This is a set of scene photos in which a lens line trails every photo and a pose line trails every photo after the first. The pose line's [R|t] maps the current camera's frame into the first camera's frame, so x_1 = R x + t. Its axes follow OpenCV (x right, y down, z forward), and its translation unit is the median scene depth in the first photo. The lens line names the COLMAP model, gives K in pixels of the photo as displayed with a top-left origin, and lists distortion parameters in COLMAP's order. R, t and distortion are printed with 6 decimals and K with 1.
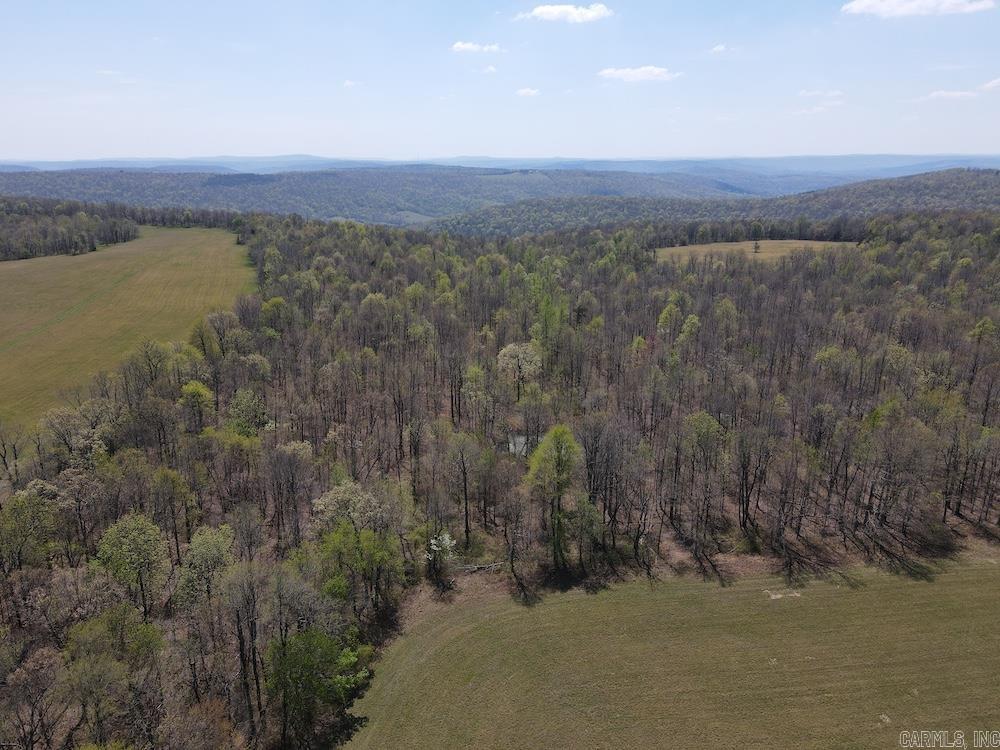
lens RADIAL K [[735.3, 0, 498.4], [0, 735.3, 377.5], [0, 0, 1]] dist [-0.000092, 0.024889]
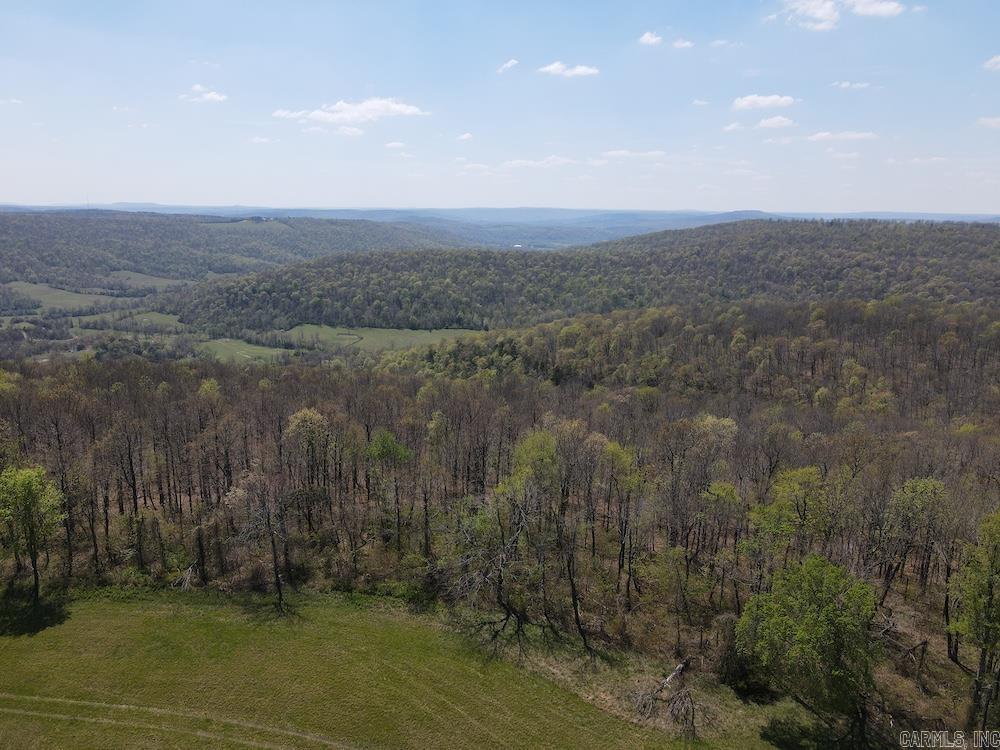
lens RADIAL K [[735.3, 0, 499.2], [0, 735.3, 373.4], [0, 0, 1]] dist [-0.000092, 0.024889]
pose [[0.909739, -0.078487, 0.407695, -0.103743], [0.106447, 0.993239, -0.046317, -0.059562], [-0.401303, 0.085534, 0.911943, 0.222880]]
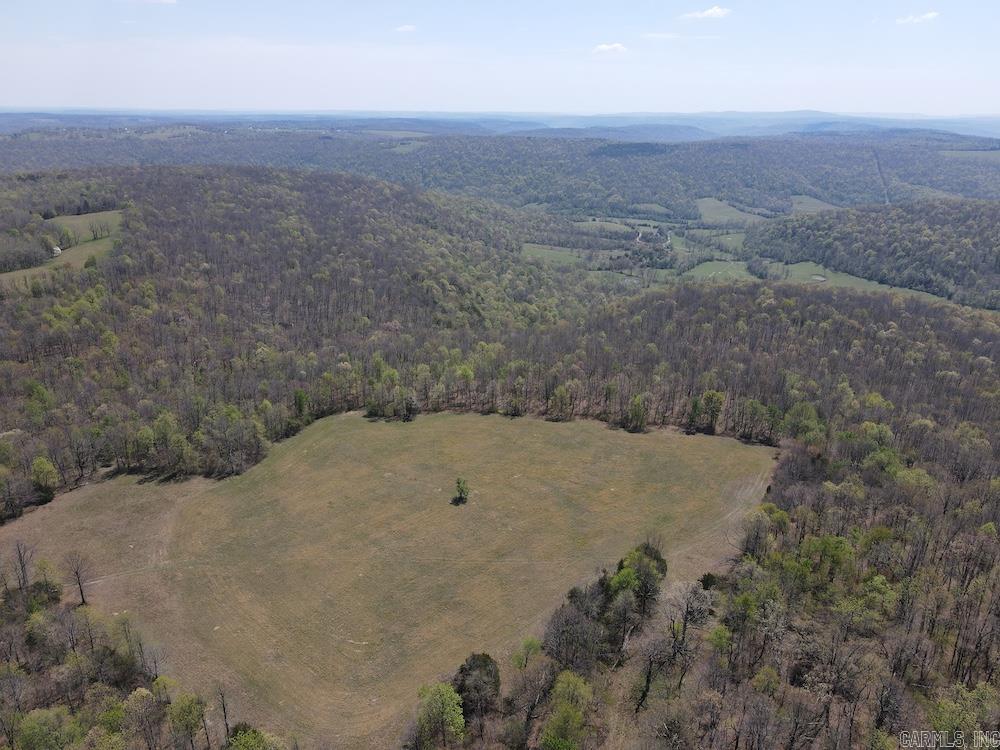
lens RADIAL K [[735.3, 0, 500.6], [0, 735.3, 381.1], [0, 0, 1]] dist [-0.000092, 0.024889]
pose [[0.796137, 0.219272, -0.563991, 0.131742], [-0.184082, 0.975625, 0.119457, -0.064927], [0.576438, 0.008716, 0.817095, 0.137661]]
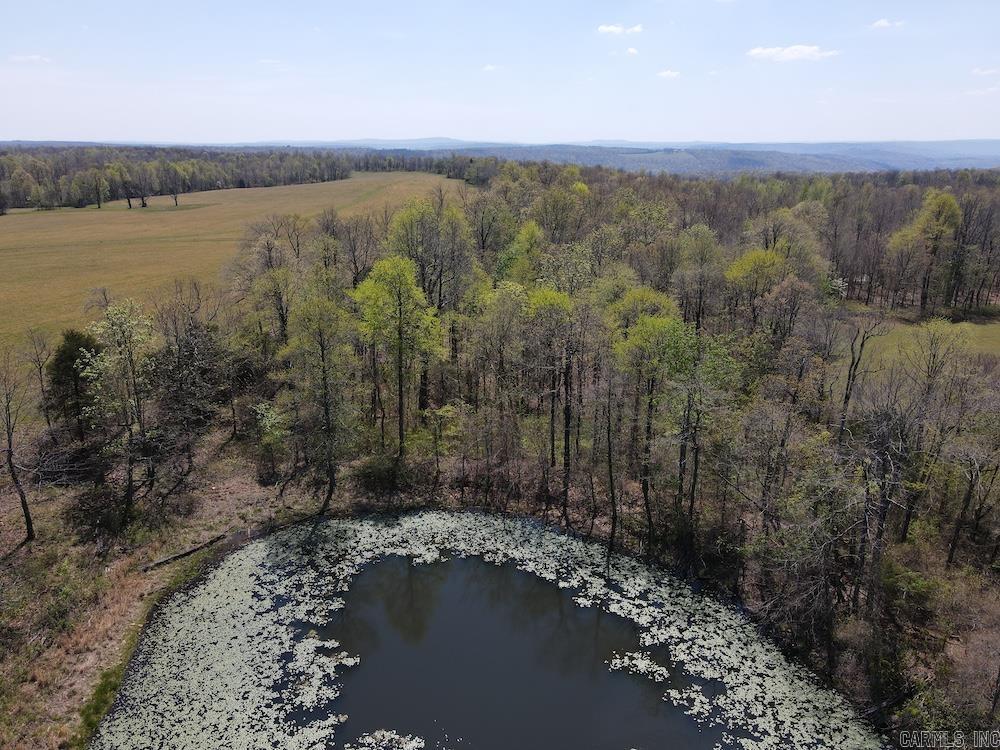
lens RADIAL K [[735.3, 0, 500.5], [0, 735.3, 376.5], [0, 0, 1]] dist [-0.000092, 0.024889]
pose [[0.985557, 0.054439, -0.160352, -0.018547], [-0.051641, 0.998433, 0.021568, 0.016935], [0.161275, -0.012976, 0.986824, -0.011705]]
